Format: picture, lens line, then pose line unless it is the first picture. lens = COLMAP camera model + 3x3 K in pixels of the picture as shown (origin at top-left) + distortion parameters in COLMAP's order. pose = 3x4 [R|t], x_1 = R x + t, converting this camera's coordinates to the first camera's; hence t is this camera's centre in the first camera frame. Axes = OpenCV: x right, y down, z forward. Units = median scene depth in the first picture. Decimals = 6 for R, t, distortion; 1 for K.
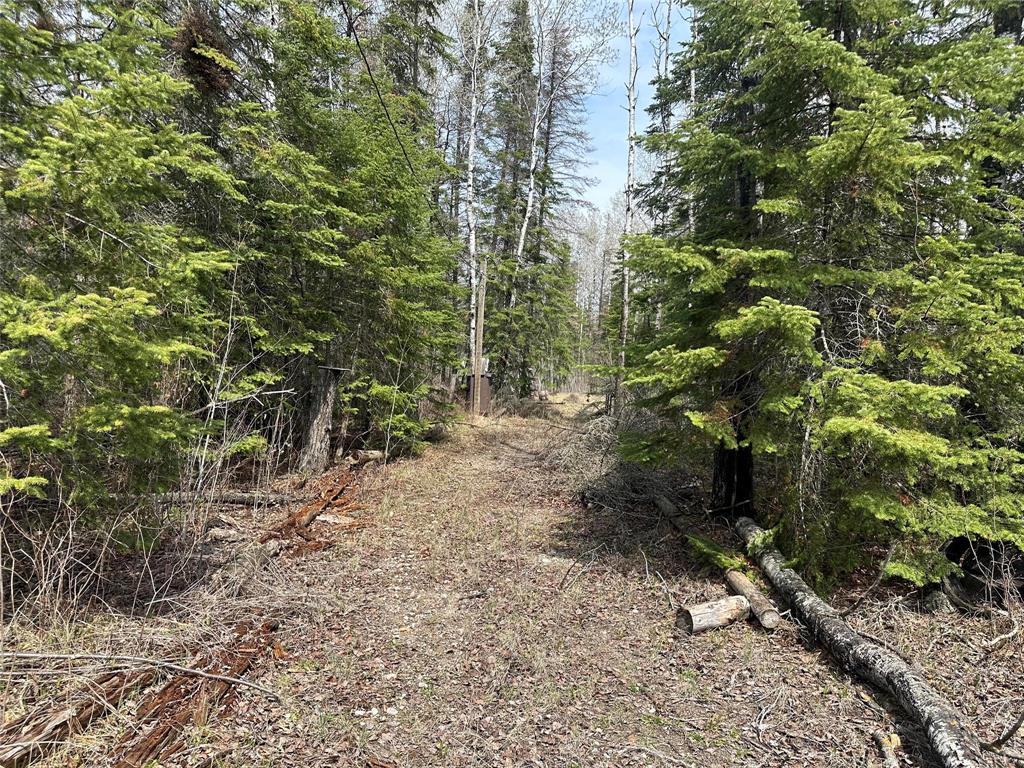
lens RADIAL K [[785.1, 0, 486.6], [0, 785.1, 381.7], [0, 0, 1]] dist [0.101659, -0.133020]
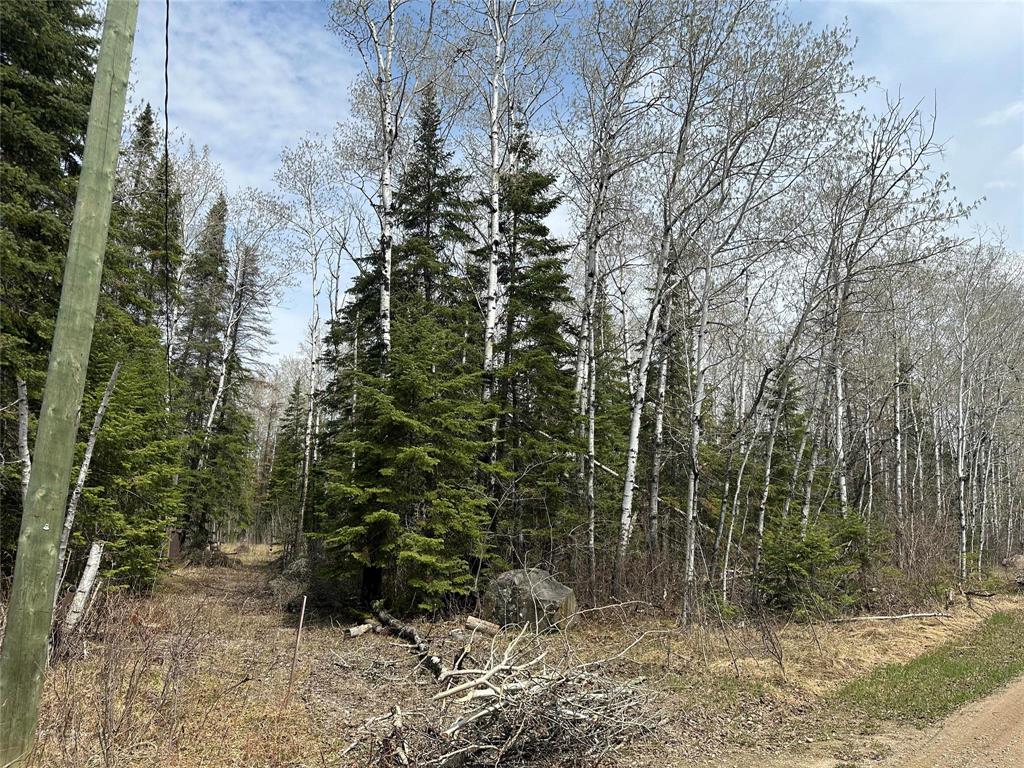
lens RADIAL K [[785.1, 0, 534.8], [0, 785.1, 357.5], [0, 0, 1]] dist [0.101659, -0.133020]
pose [[0.885813, 0.072707, 0.458312, -0.124234], [0.023684, 0.979278, -0.201129, -0.013663], [-0.463438, 0.189017, 0.865735, -0.452246]]
